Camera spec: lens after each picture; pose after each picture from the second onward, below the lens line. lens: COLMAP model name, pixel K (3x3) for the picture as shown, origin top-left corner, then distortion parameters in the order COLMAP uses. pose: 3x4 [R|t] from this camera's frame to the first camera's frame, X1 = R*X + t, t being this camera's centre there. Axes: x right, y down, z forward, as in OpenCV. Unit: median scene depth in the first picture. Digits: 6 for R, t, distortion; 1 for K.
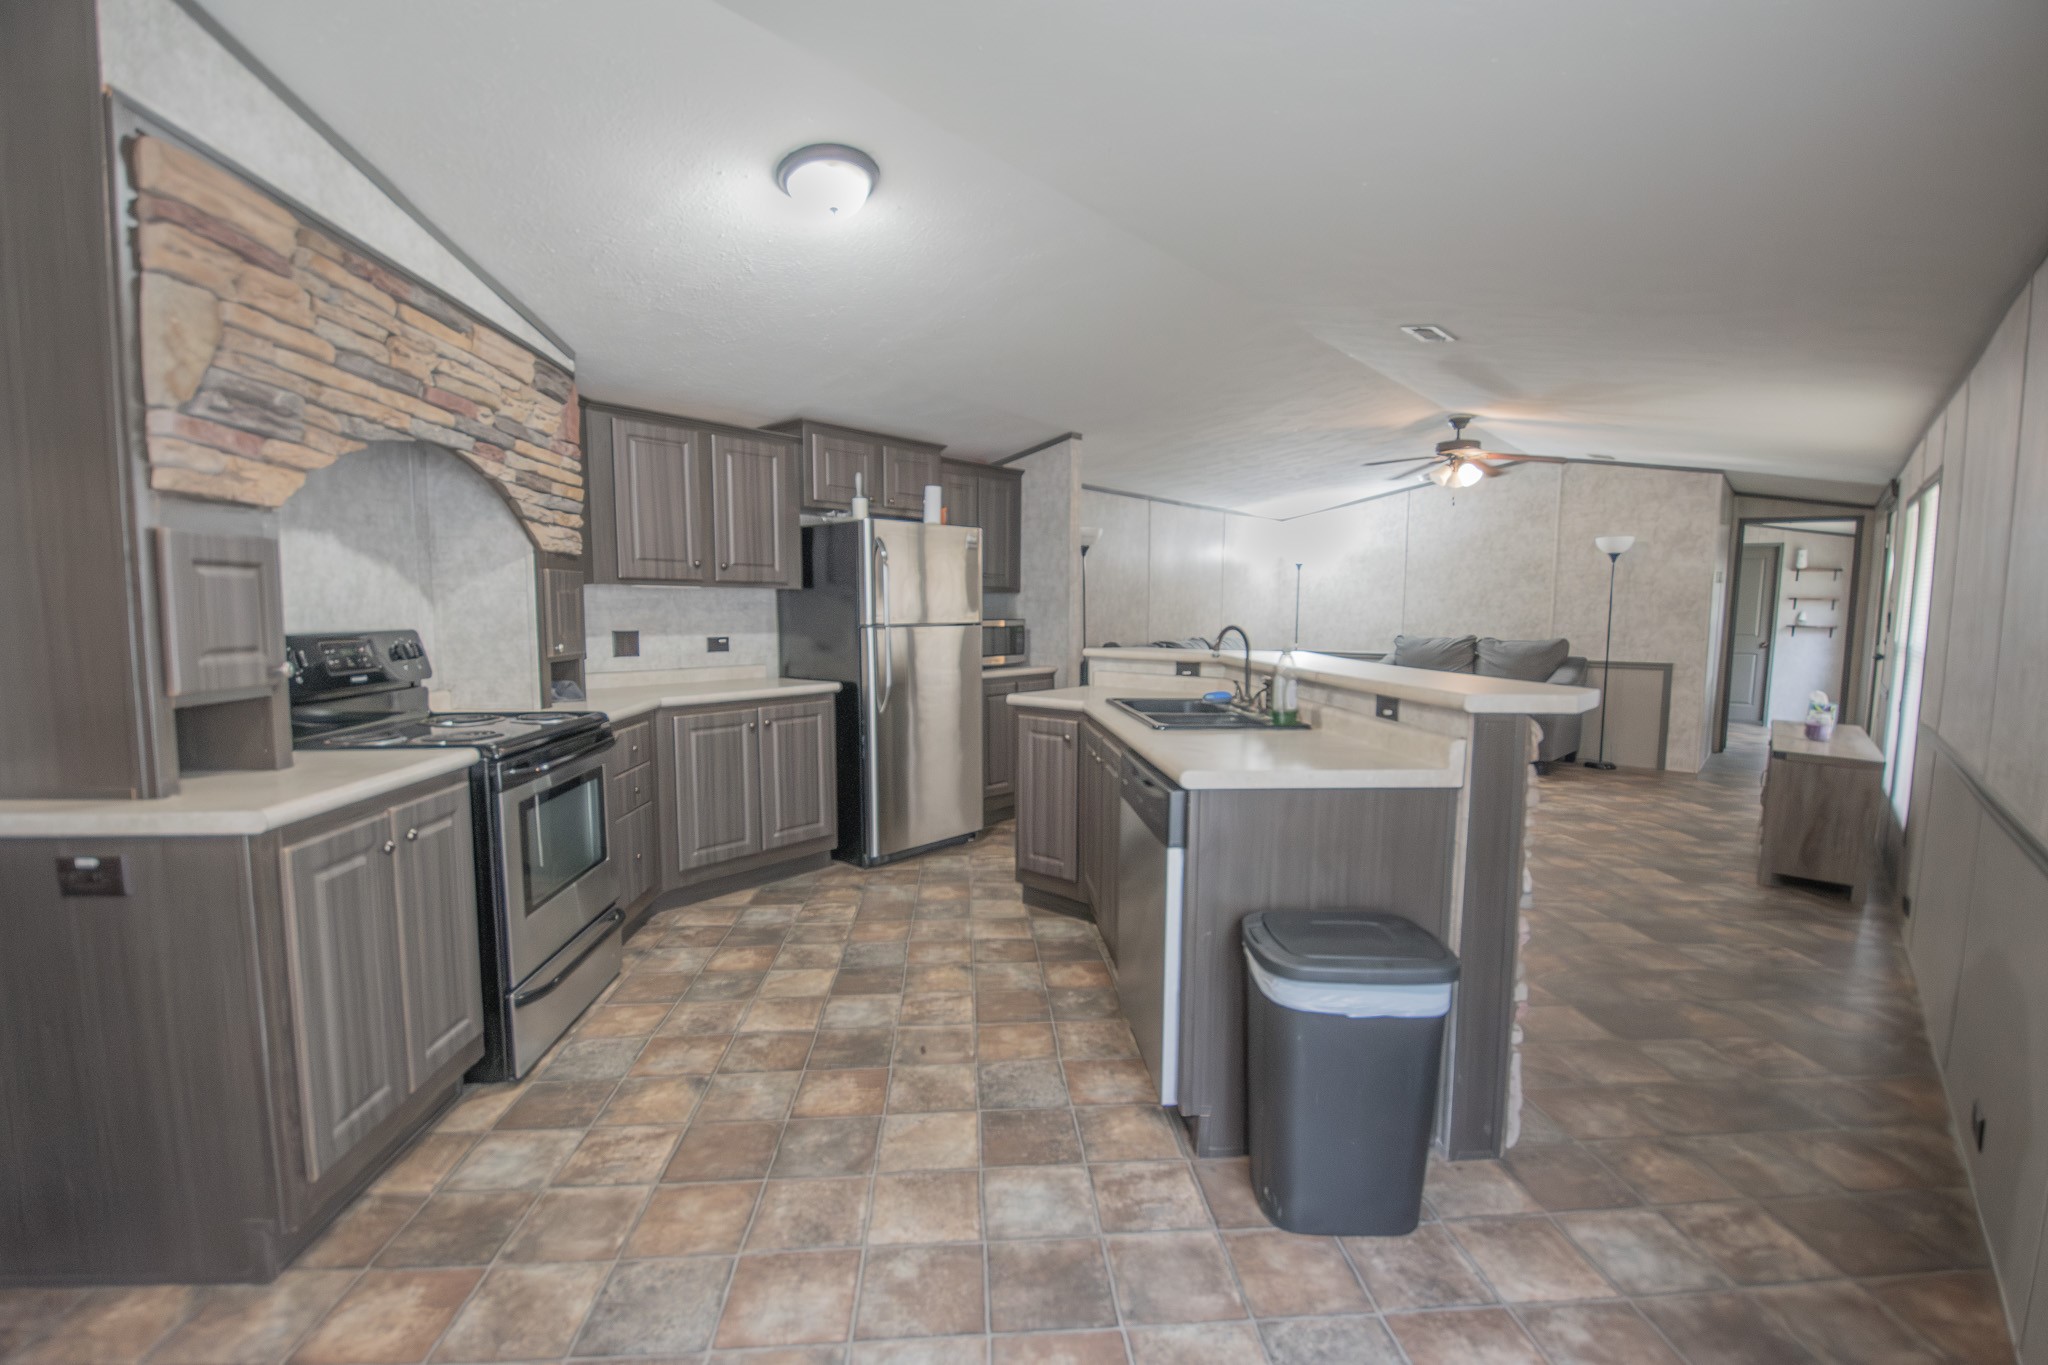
lens RADIAL K [[902.1, 0, 1009.4], [0, 902.1, 700.6], [0, 0, 1]] dist [0.019447, -0.028847]
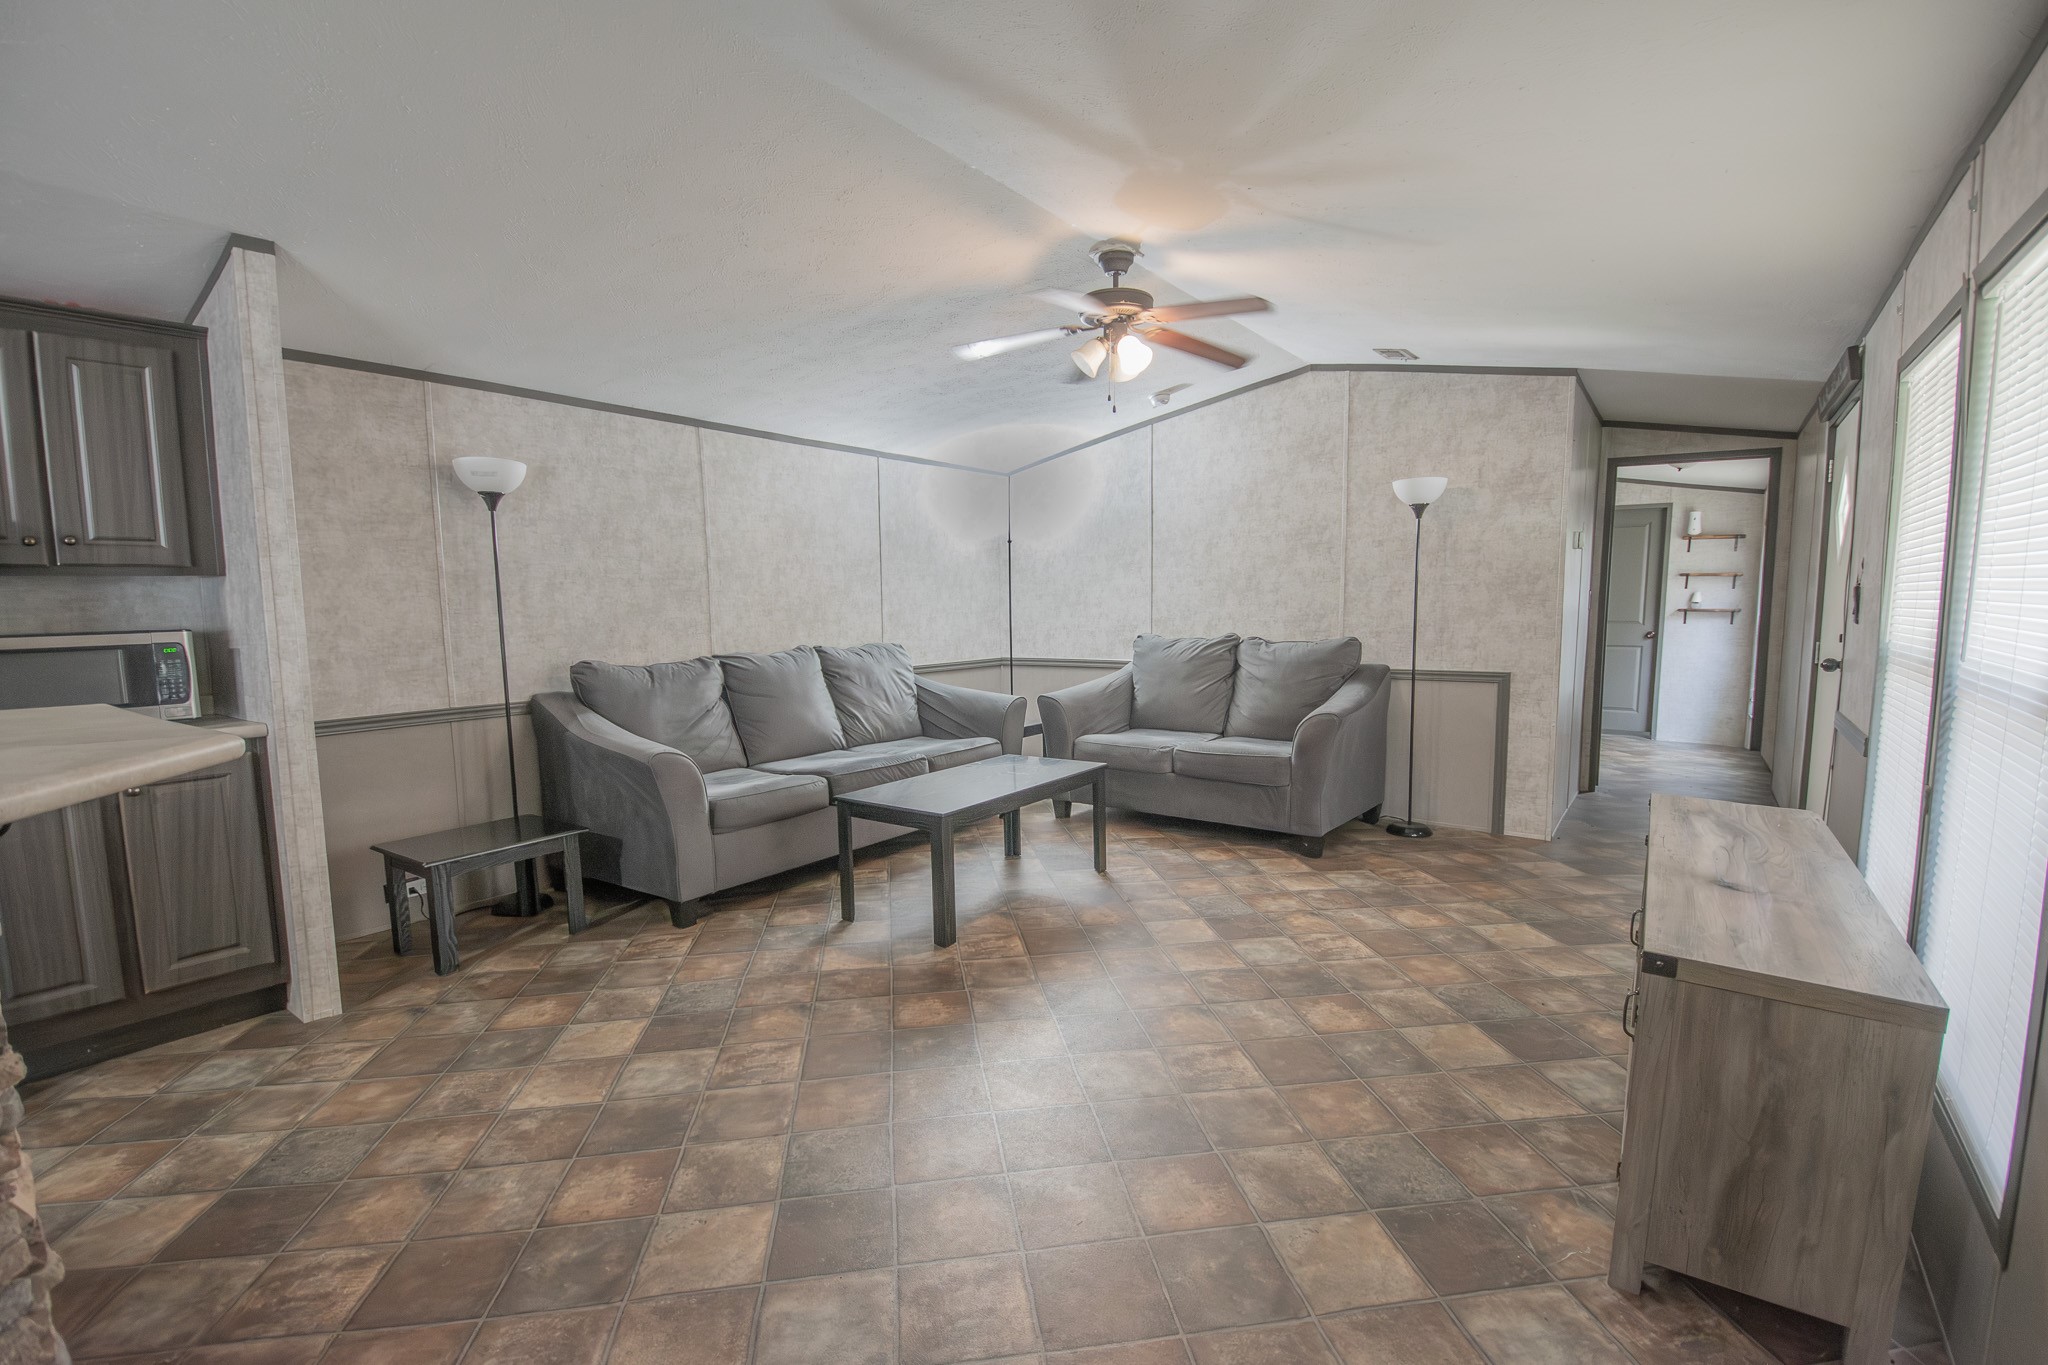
lens RADIAL K [[902.1, 0, 1009.4], [0, 902.1, 700.6], [0, 0, 1]] dist [0.019447, -0.028847]
pose [[0.996922, -0.023613, 0.074758, 0.156003], [0.022864, 0.999680, 0.010861, -0.017732], [-0.074991, -0.009119, 0.997143, 0.180620]]
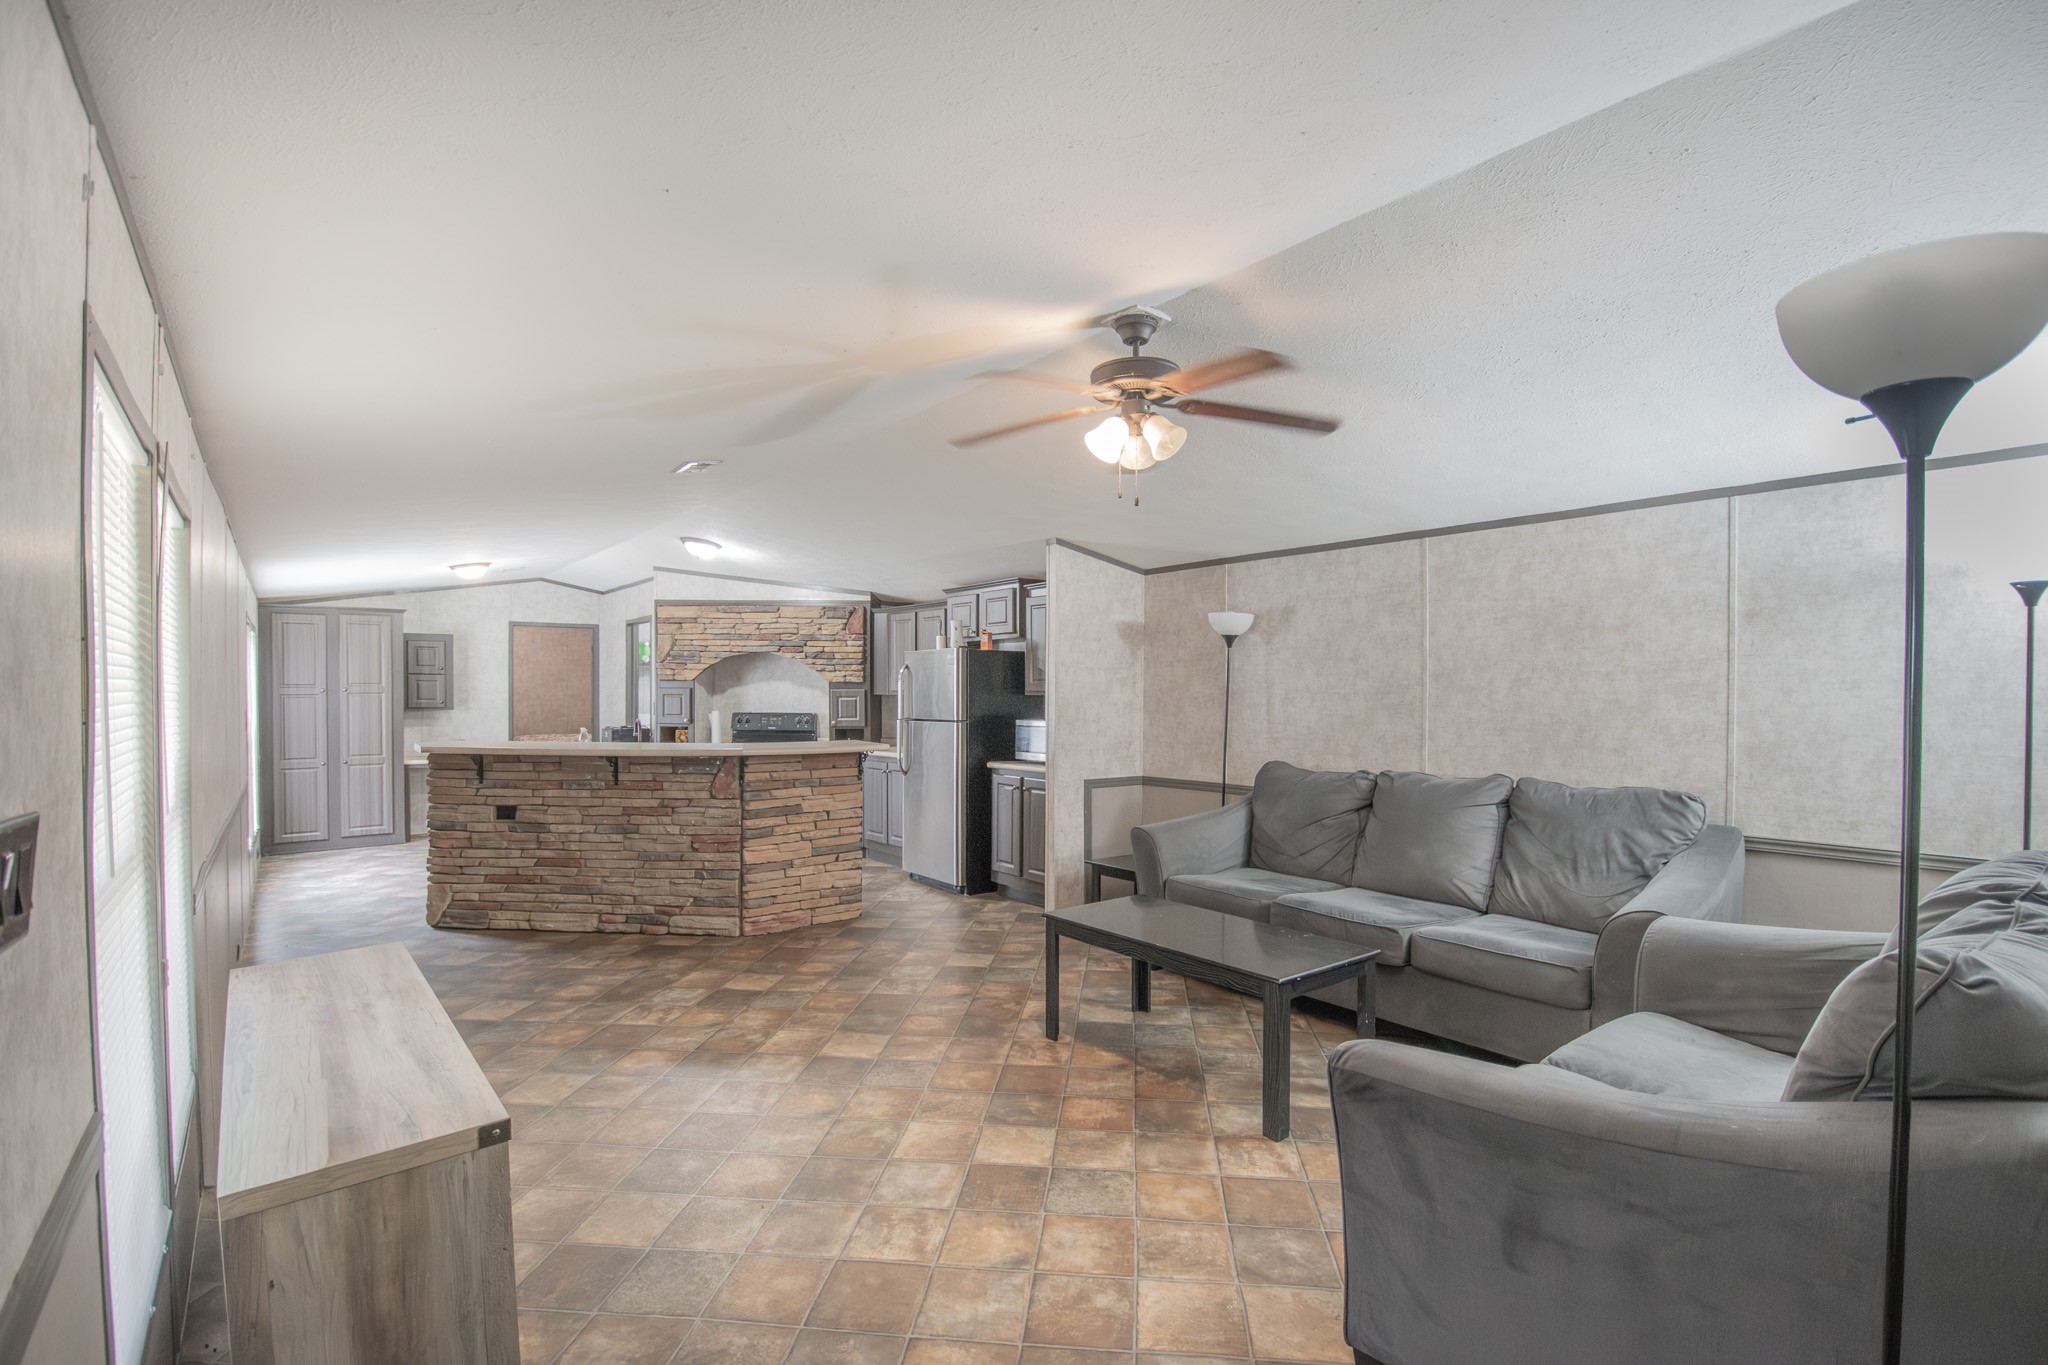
lens RADIAL K [[869.3, 0, 1020.4], [0, 869.3, 698.4], [0, 0, 1]] dist [0.014248, -0.020476]
pose [[-0.155412, 0.001338, -0.987849, 0.852150], [-0.101199, 0.994716, 0.017268, -0.112396], [0.982653, 0.102653, -0.154455, 0.903149]]
